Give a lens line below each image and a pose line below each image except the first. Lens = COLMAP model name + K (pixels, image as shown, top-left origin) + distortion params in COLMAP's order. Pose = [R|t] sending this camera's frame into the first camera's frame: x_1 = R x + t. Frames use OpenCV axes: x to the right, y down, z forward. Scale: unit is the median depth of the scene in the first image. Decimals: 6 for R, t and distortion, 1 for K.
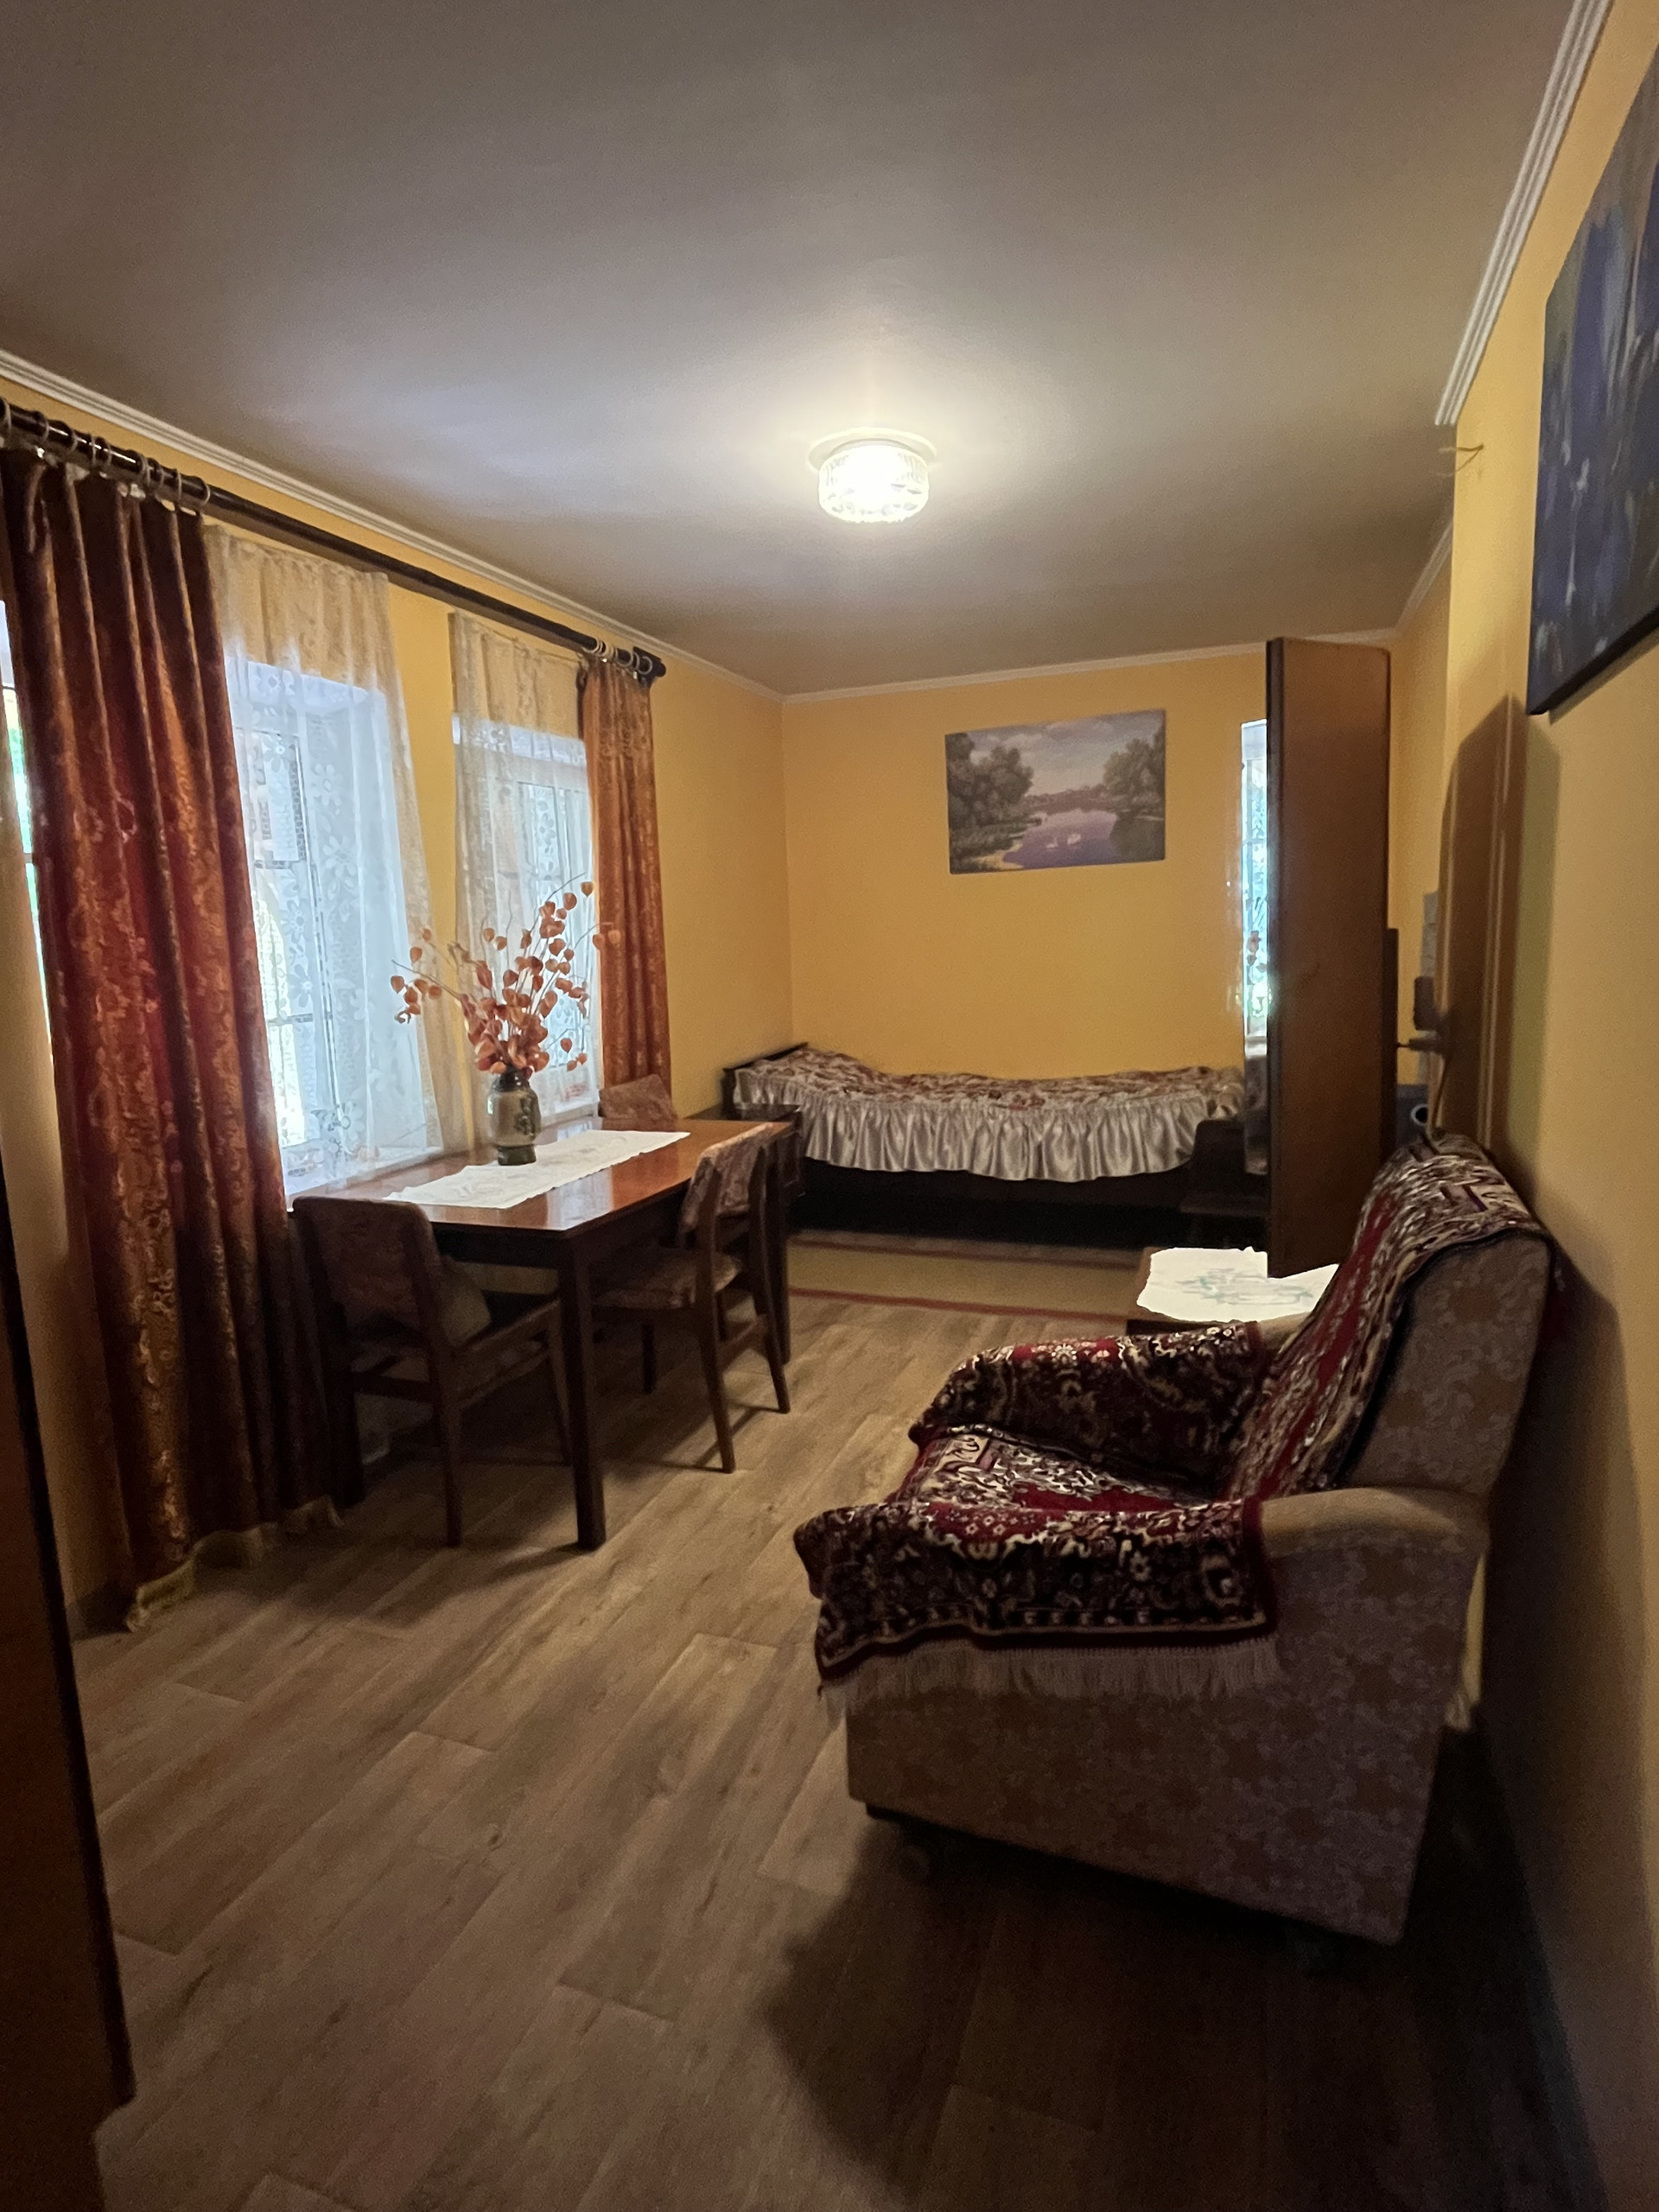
lens RADIAL K [[1138.4, 0, 826.6], [0, 1138.4, 1096.0], [0, 0, 1]] dist [0.004250, 0.000084]
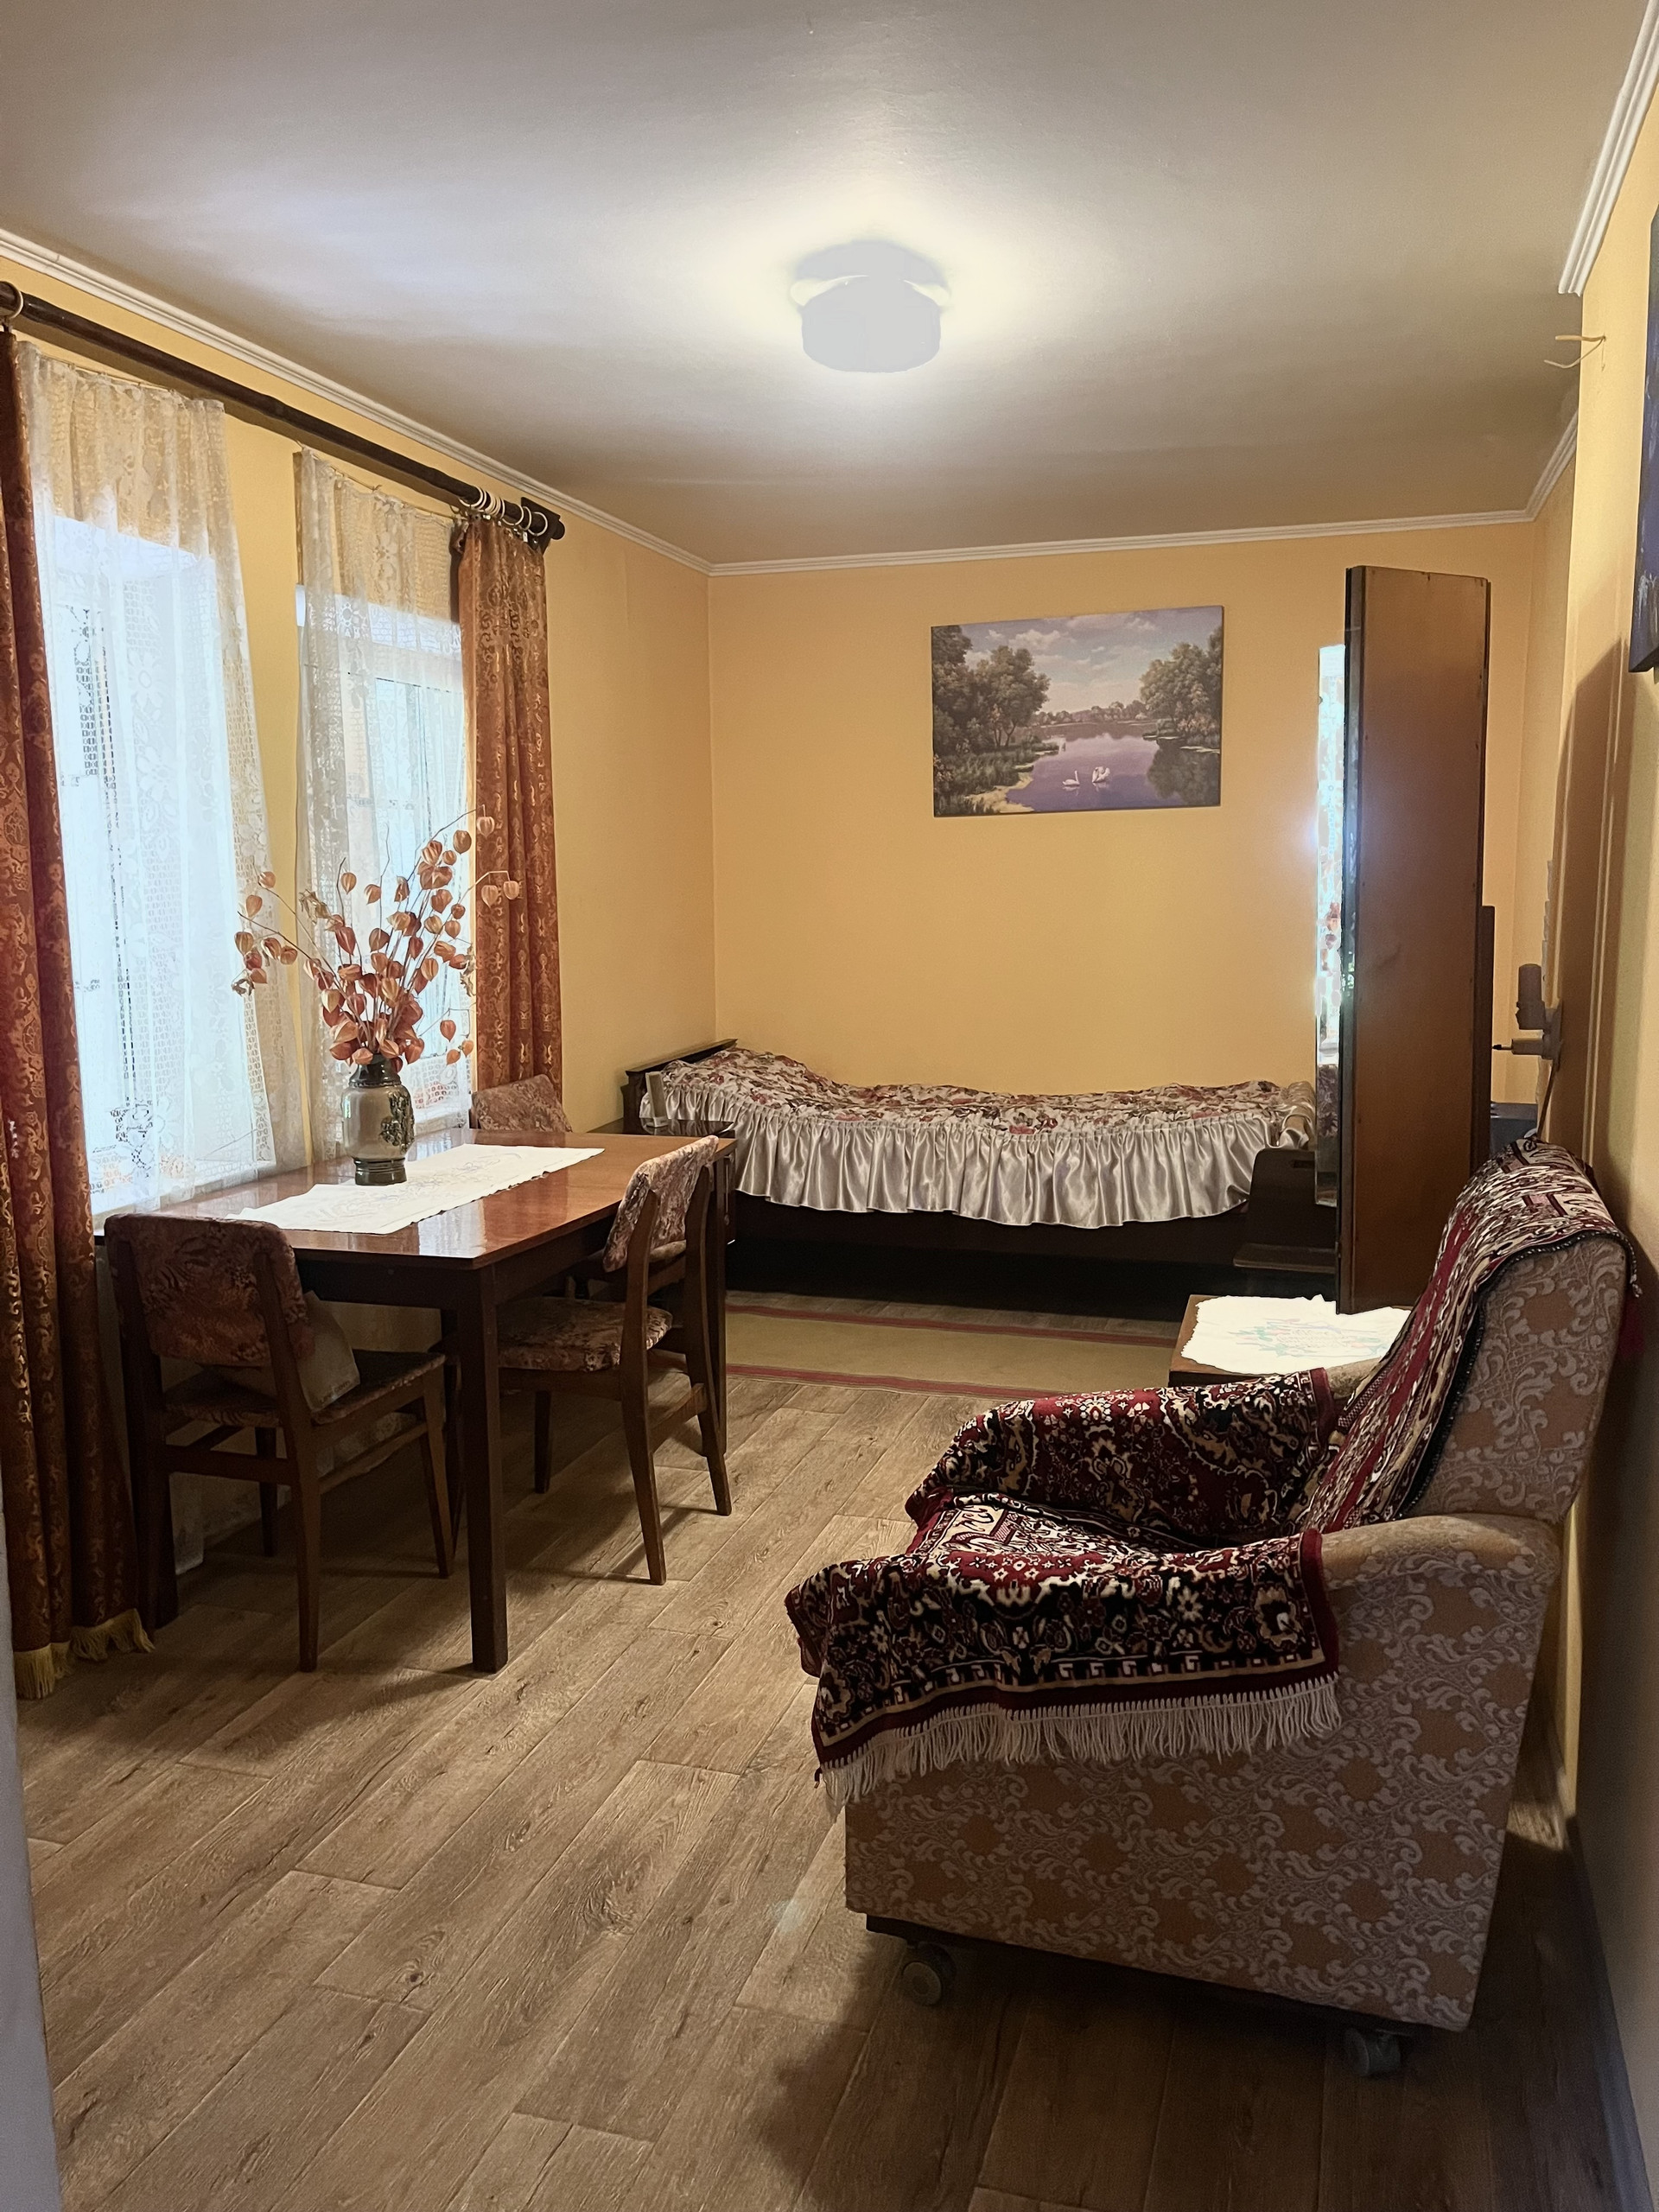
lens RADIAL K [[1667.2, 0, 831.0], [0, 1667.2, 1109.3], [0, 0, 1]] dist [0.079152, -0.090973]
pose [[0.997669, 0.018716, 0.065627, -0.054132], [-0.017976, 0.999768, -0.011855, 0.021144], [-0.065834, 0.010648, 0.997774, -0.165813]]
